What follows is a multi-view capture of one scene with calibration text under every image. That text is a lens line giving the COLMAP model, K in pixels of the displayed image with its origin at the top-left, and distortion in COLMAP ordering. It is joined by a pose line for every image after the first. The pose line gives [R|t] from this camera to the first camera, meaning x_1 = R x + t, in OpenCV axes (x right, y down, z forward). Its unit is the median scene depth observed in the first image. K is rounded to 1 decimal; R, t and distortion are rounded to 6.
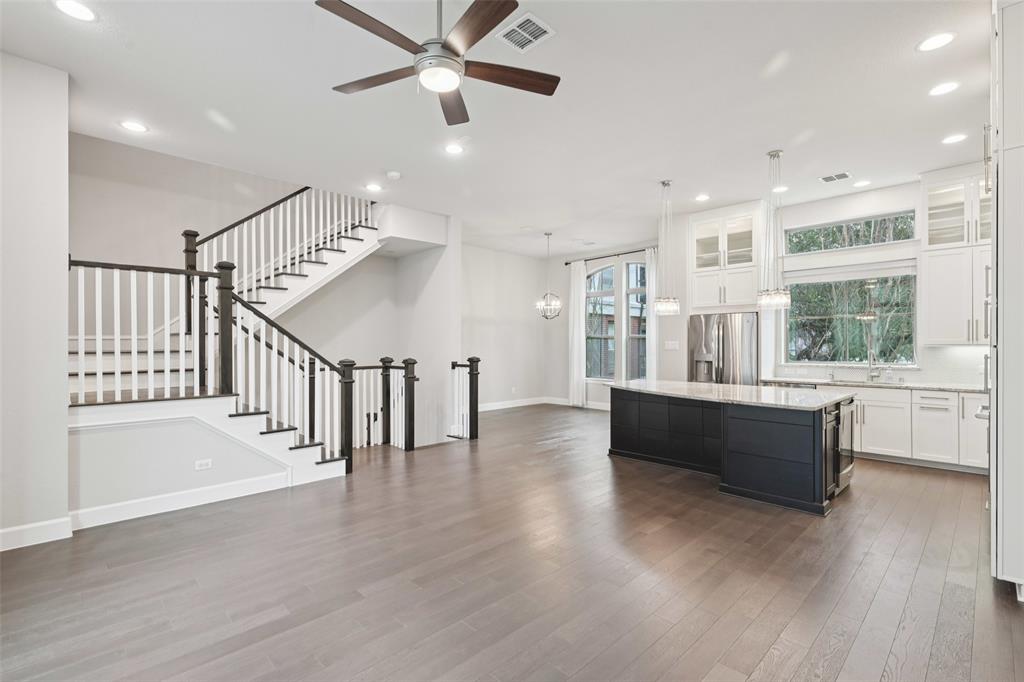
lens RADIAL K [[467.0, 0, 512.9], [0, 467.0, 345.4], [0, 0, 1]] dist [0.005316, 0.000326]
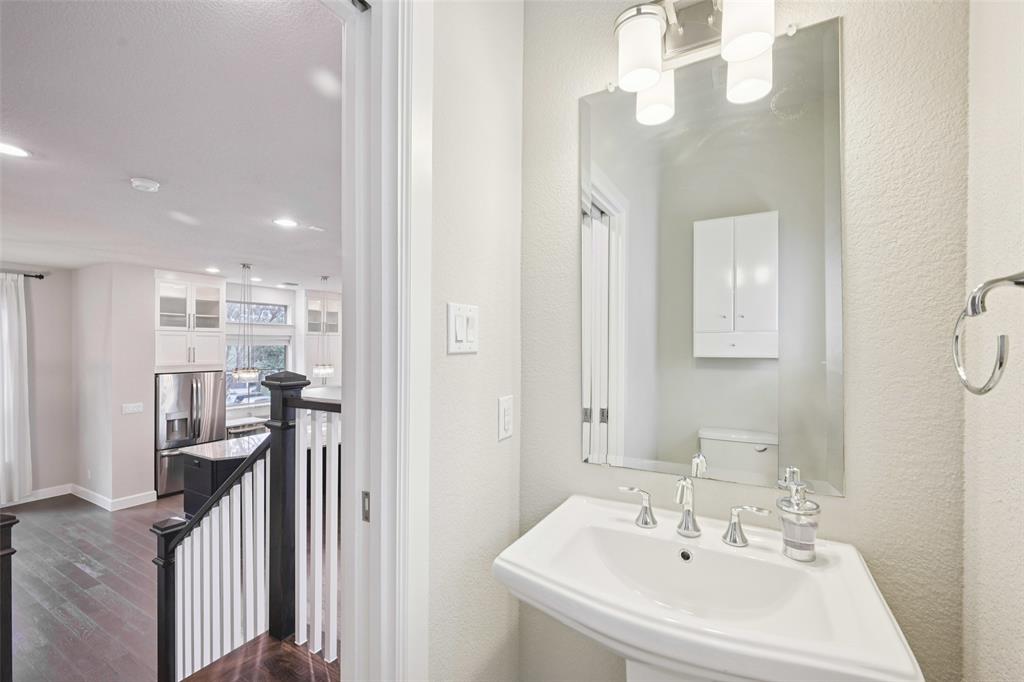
lens RADIAL K [[421.7, 0, 513.9], [0, 421.7, 346.2], [0, 0, 1]] dist [-0.002741, -0.000760]
pose [[-0.278425, -0.003921, 0.960450, -0.735913], [-0.001589, 0.999992, 0.003621, -0.141554], [-0.960457, -0.000518, -0.278429, 0.596353]]
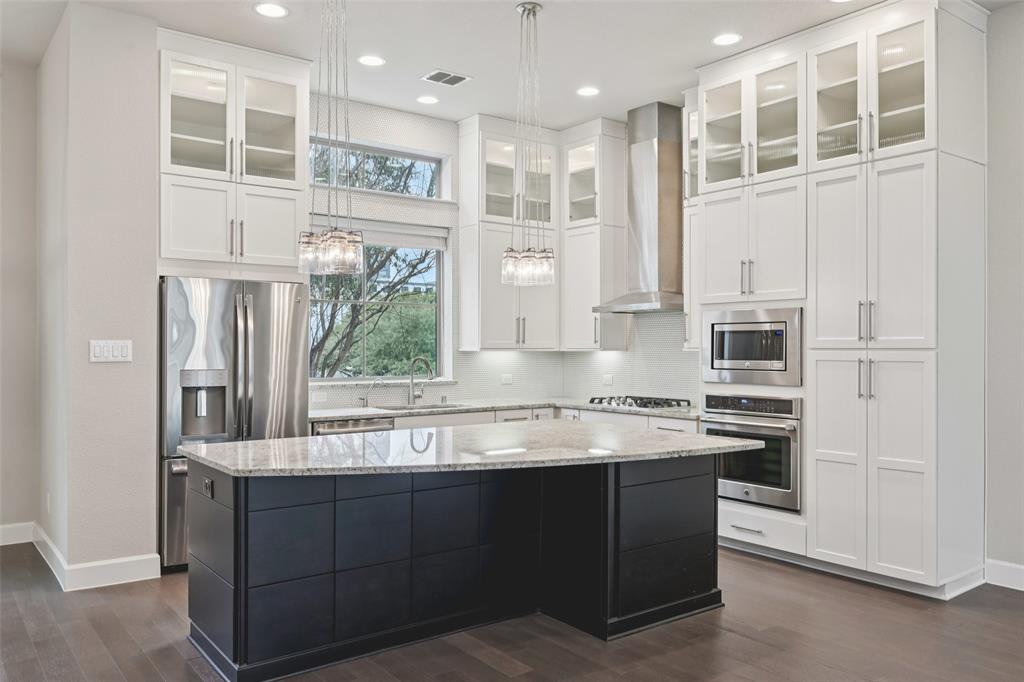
lens RADIAL K [[786.2, 0, 522.2], [0, 786.2, 342.9], [0, 0, 1]] dist [0.003567, -0.000777]
pose [[0.120592, 0.006951, 0.992678, -0.288395], [0.003168, 0.999968, -0.007387, -0.000702], [-0.992697, 0.004036, 0.120566, 0.680591]]
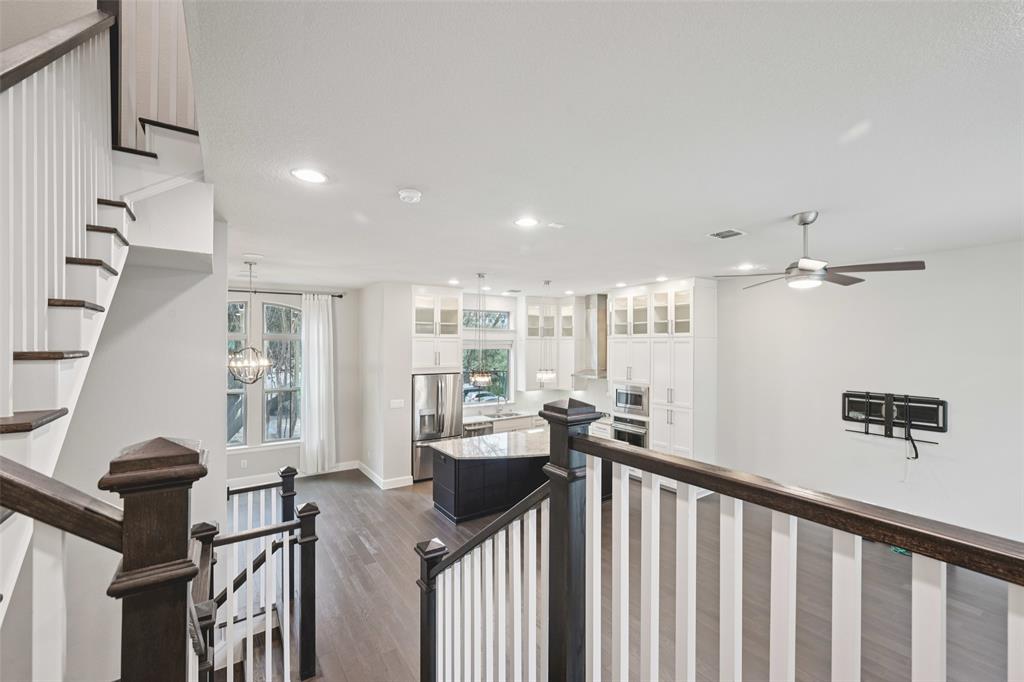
lens RADIAL K [[421.7, 0, 518.5], [0, 421.7, 344.9], [0, 0, 1]] dist [-0.002741, -0.000760]
pose [[0.169372, 0.004078, 0.985544, -0.638363], [0.000527, 0.999991, -0.004229, -0.148042], [-0.985552, 0.001236, 0.169368, 0.648700]]
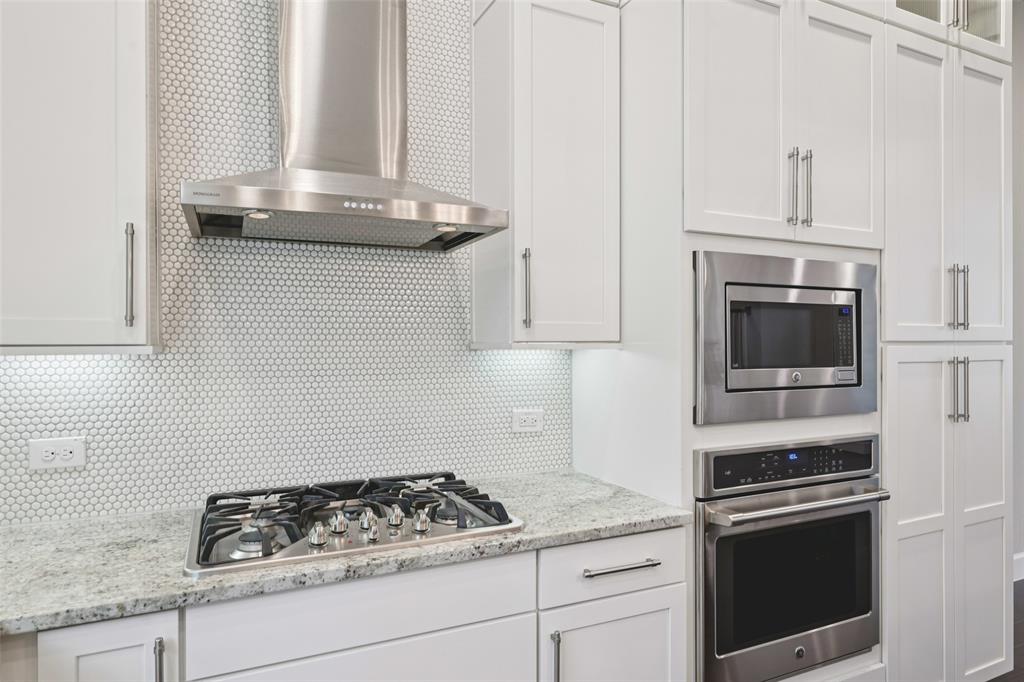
lens RADIAL K [[626.4, 0, 503.8], [0, 626.4, 341.6], [0, 0, 1]] dist [-0.000681, 0.000210]
pose [[-0.943815, 0.005584, 0.330427, 0.598092], [0.005699, 0.999984, -0.000622, -0.000880], [-0.330425, 0.001296, -0.943831, 0.880749]]
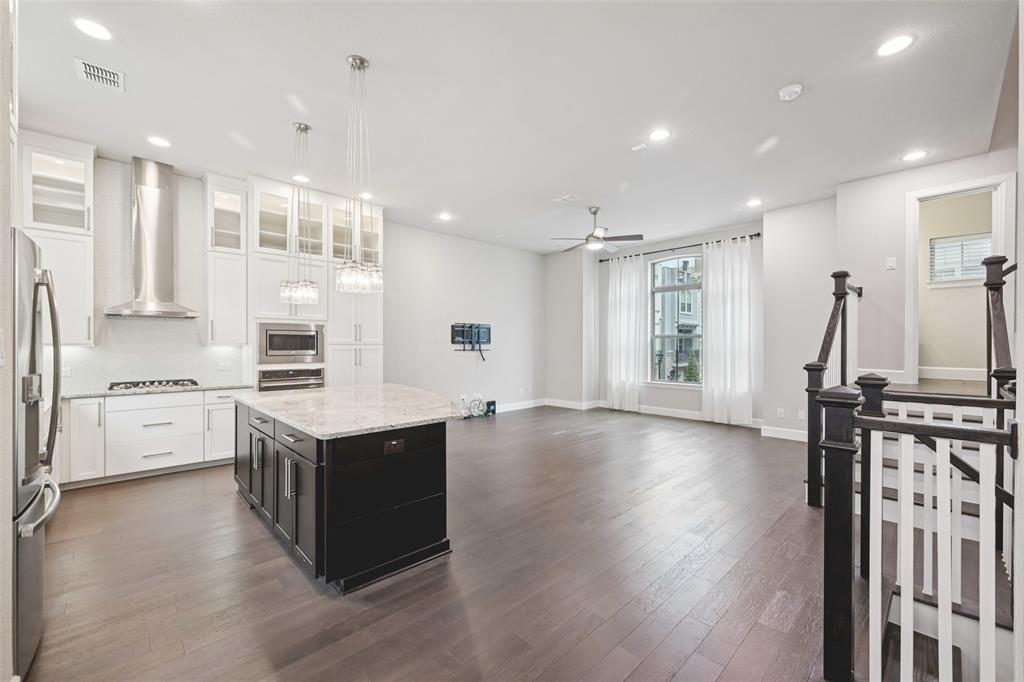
lens RADIAL K [[421.7, 0, 512.1], [0, 421.7, 344.1], [0, 0, 1]] dist [-0.002741, -0.000760]
pose [[-0.999991, 0.000715, 0.004064, 0.128951], [0.000721, 0.999998, 0.001668, -0.001088], [-0.004063, 0.001671, -0.999990, 1.372820]]
